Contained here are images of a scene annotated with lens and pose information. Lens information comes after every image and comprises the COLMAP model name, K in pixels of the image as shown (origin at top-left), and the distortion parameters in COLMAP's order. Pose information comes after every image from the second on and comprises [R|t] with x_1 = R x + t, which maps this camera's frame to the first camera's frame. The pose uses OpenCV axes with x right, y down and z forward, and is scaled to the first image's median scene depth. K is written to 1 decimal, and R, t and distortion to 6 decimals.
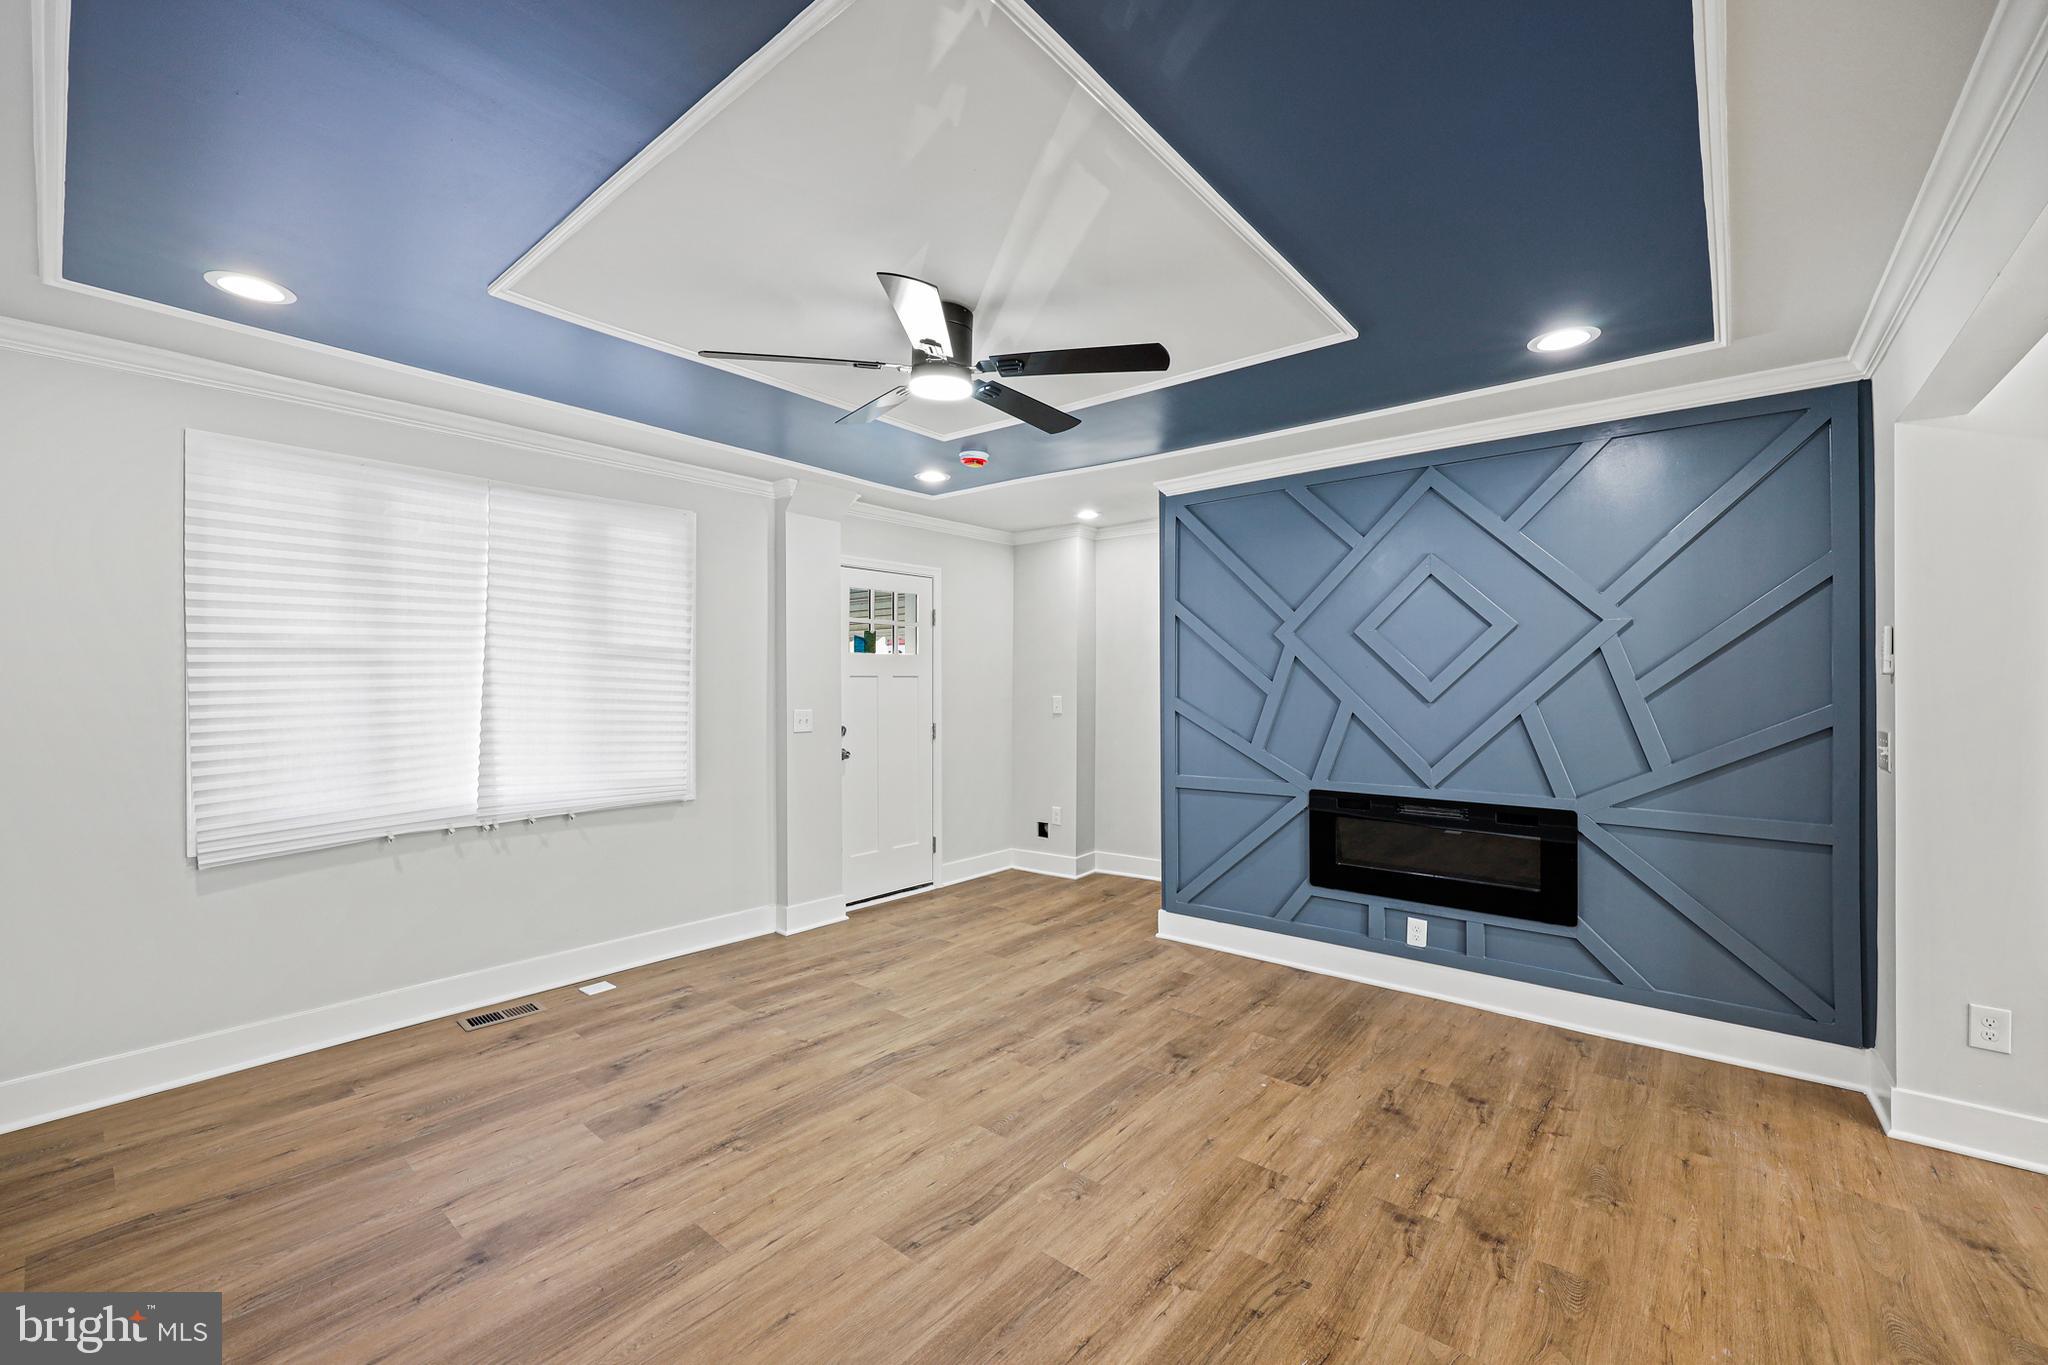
lens RADIAL K [[825.1, 0, 1021.8], [0, 825.1, 683.2], [0, 0, 1]] dist [0.000619, -0.000211]
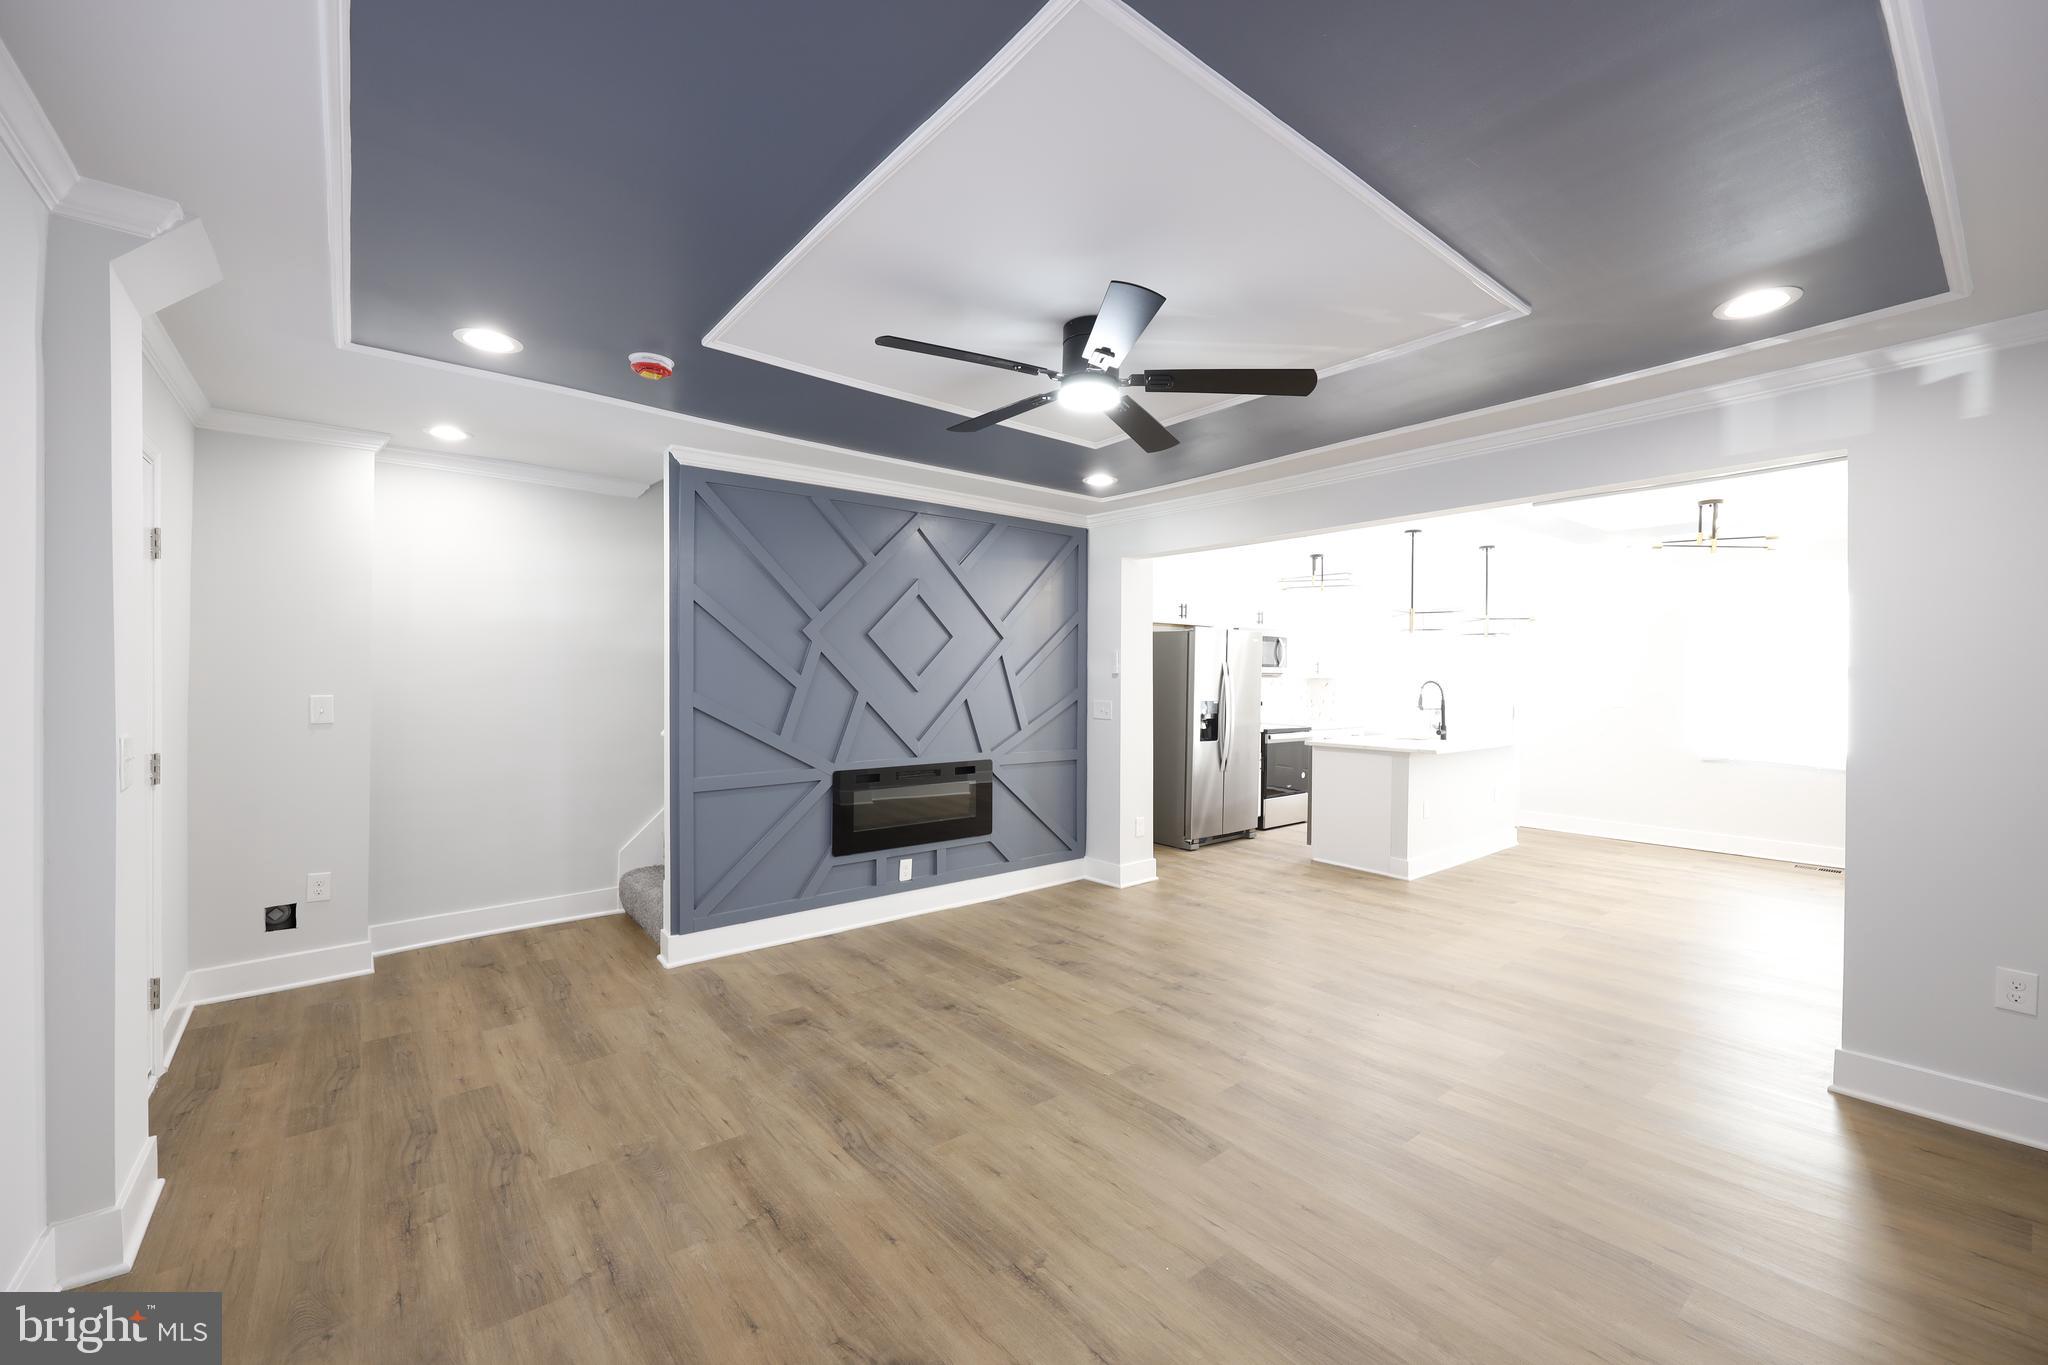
lens RADIAL K [[821.9, 0, 1018.3], [0, 821.9, 677.3], [0, 0, 1]] dist [0.002531, 0.000020]
pose [[0.190451, 0.001644, 0.981695, -0.808721], [-0.005852, 0.999983, -0.000540, -0.000581], [-0.981679, -0.005642, 0.190457, 0.624837]]
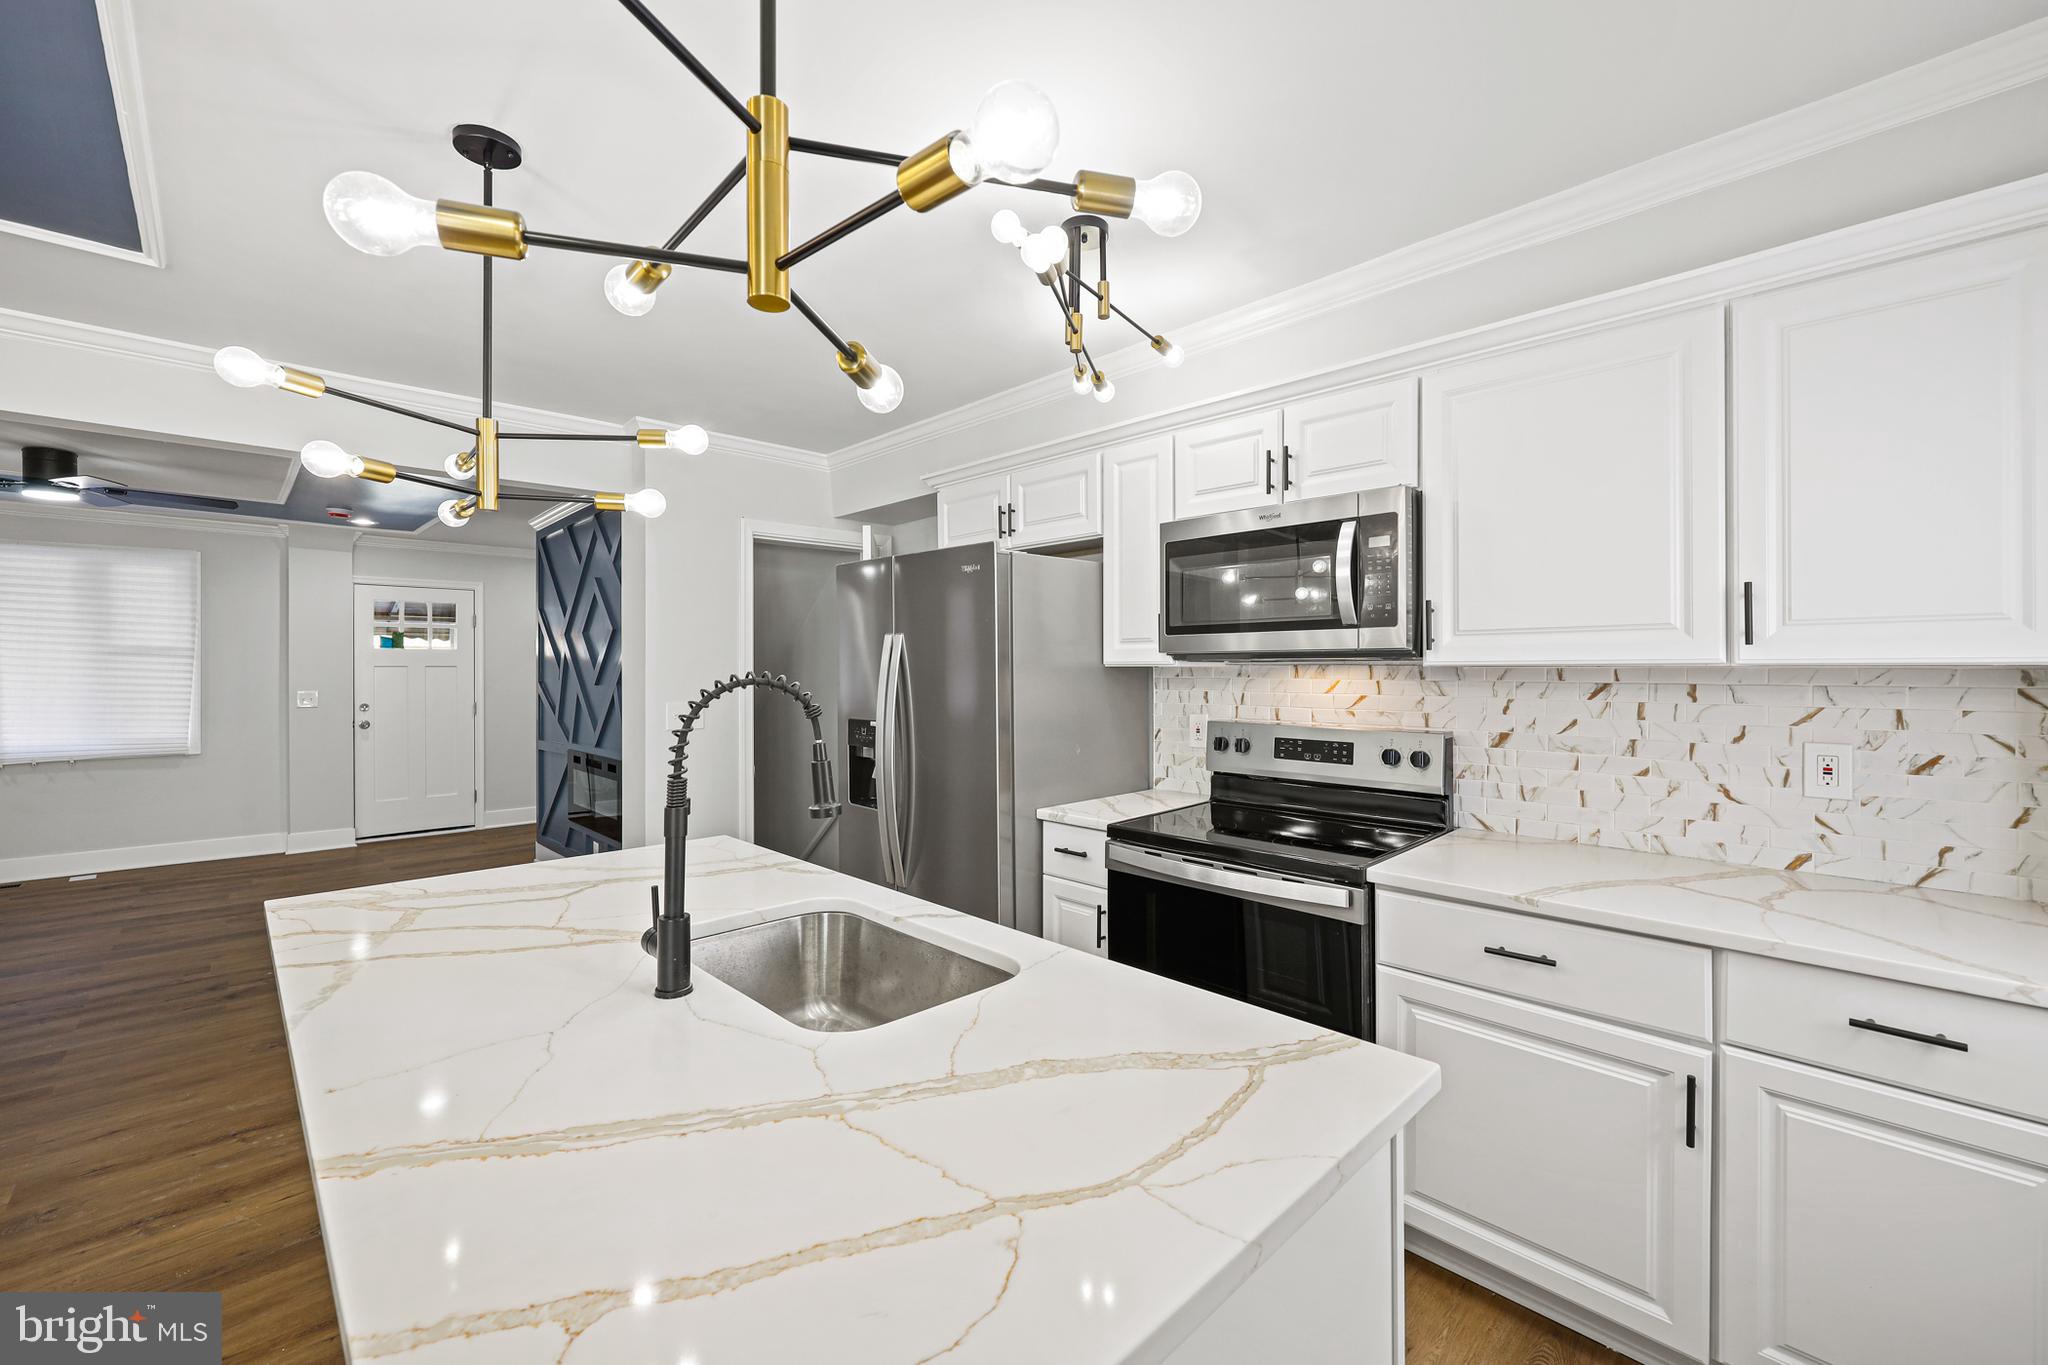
lens RADIAL K [[817.0, 0, 1025.5], [0, 817.0, 670.7], [0, 0, 1]] dist [-0.001547, 0.000057]
pose [[0.995141, -0.001172, -0.098455, 1.425549], [0.001245, 0.999999, 0.000683, -0.001979], [0.098454, -0.000802, 0.995141, -0.312310]]
